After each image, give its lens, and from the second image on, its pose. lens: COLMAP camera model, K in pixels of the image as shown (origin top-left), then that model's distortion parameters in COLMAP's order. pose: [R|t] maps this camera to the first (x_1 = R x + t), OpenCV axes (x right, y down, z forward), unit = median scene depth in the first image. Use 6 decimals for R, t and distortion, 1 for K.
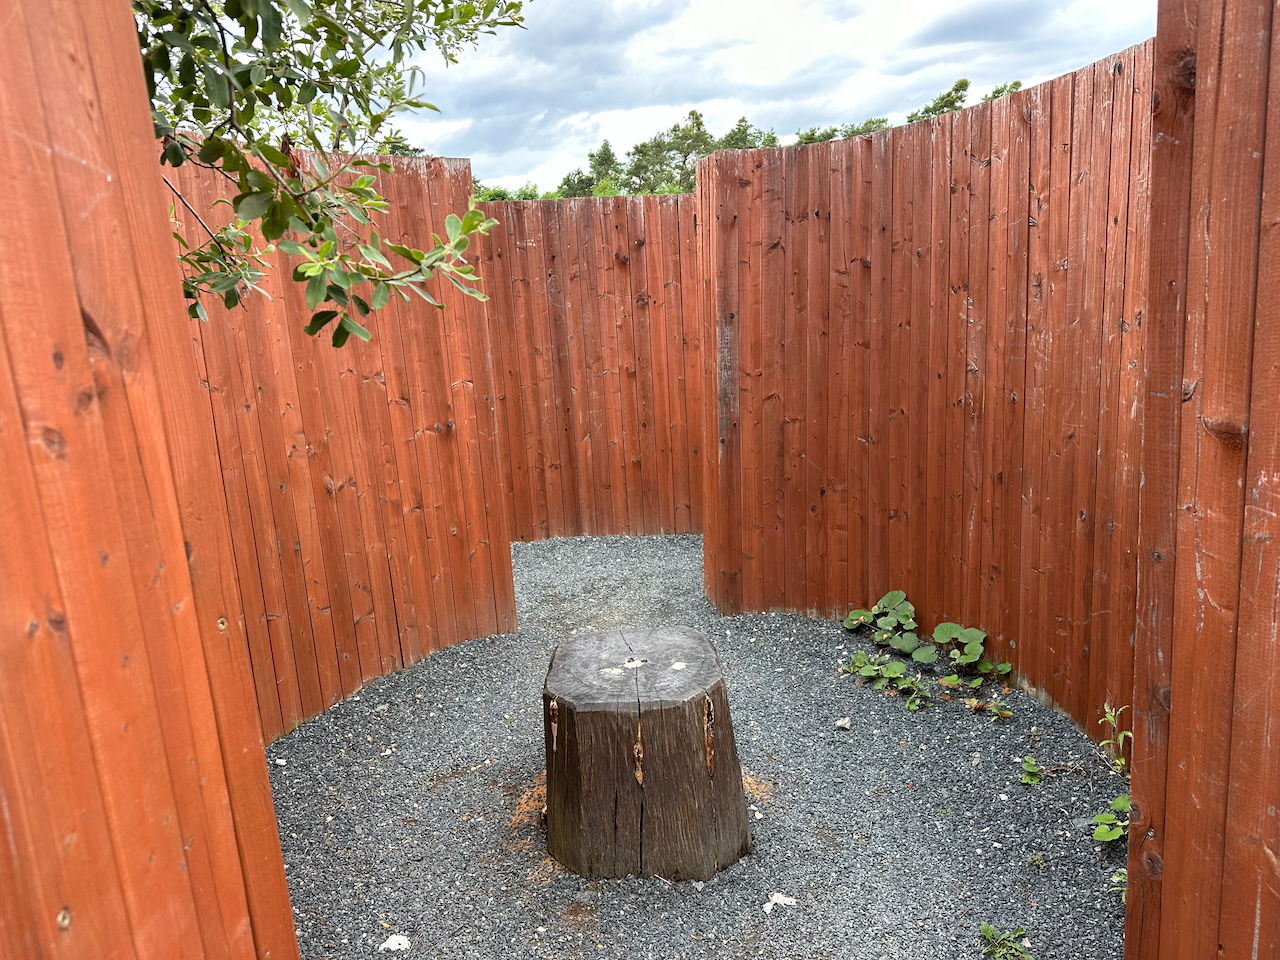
lens RADIAL K [[884.9, 0, 641.7], [0, 884.9, 480.5], [0, 0, 1]] dist [0.001246, -0.003770]
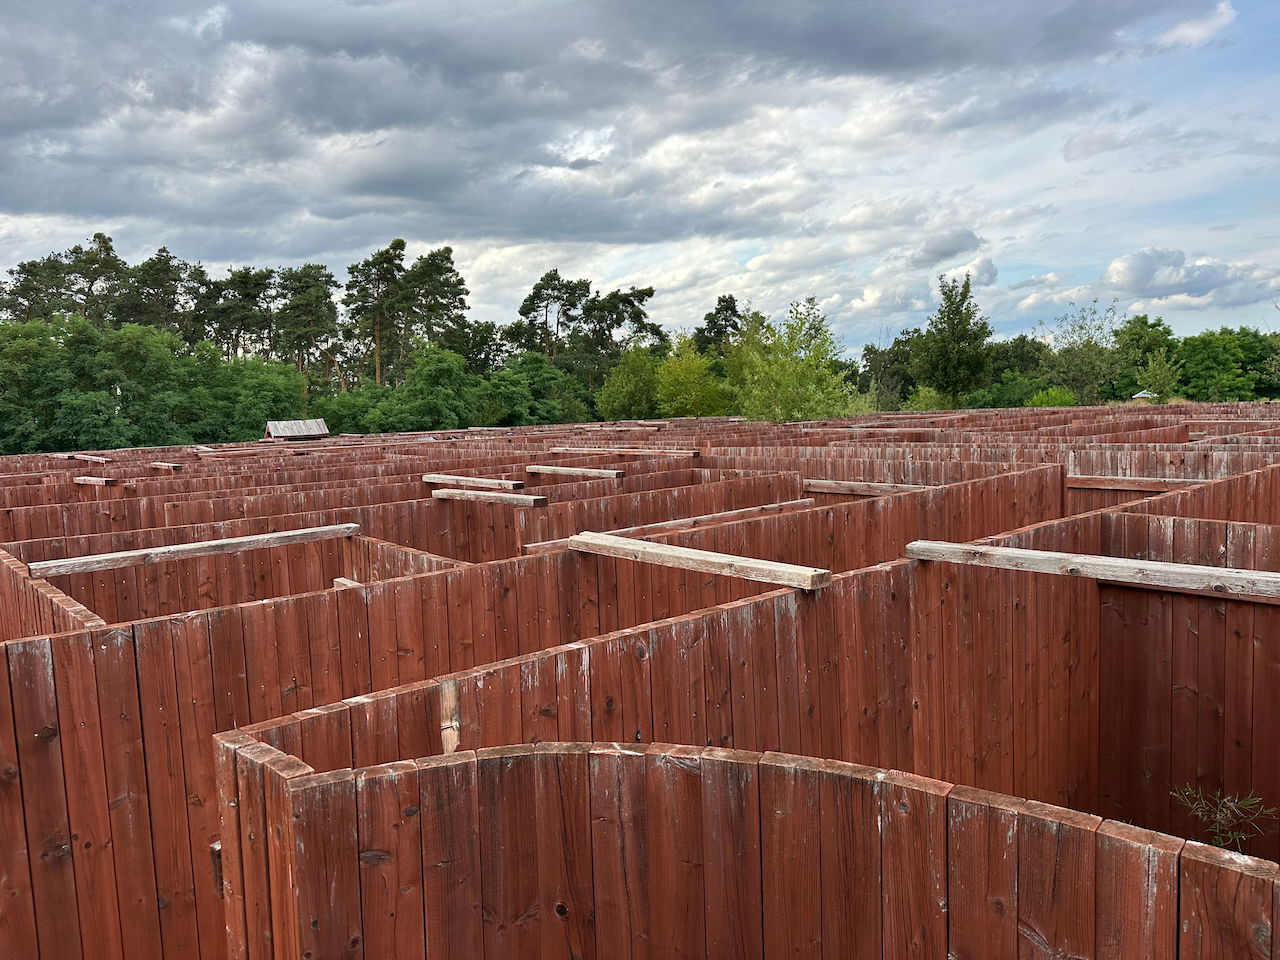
lens RADIAL K [[884.9, 0, 633.9], [0, 884.9, 482.6], [0, 0, 1]] dist [0.001246, -0.003770]
pose [[0.828923, -0.030093, 0.558552, -0.001625], [0.109960, 0.987834, -0.109966, -0.309375], [-0.548447, 0.152572, 0.822148, 0.412978]]
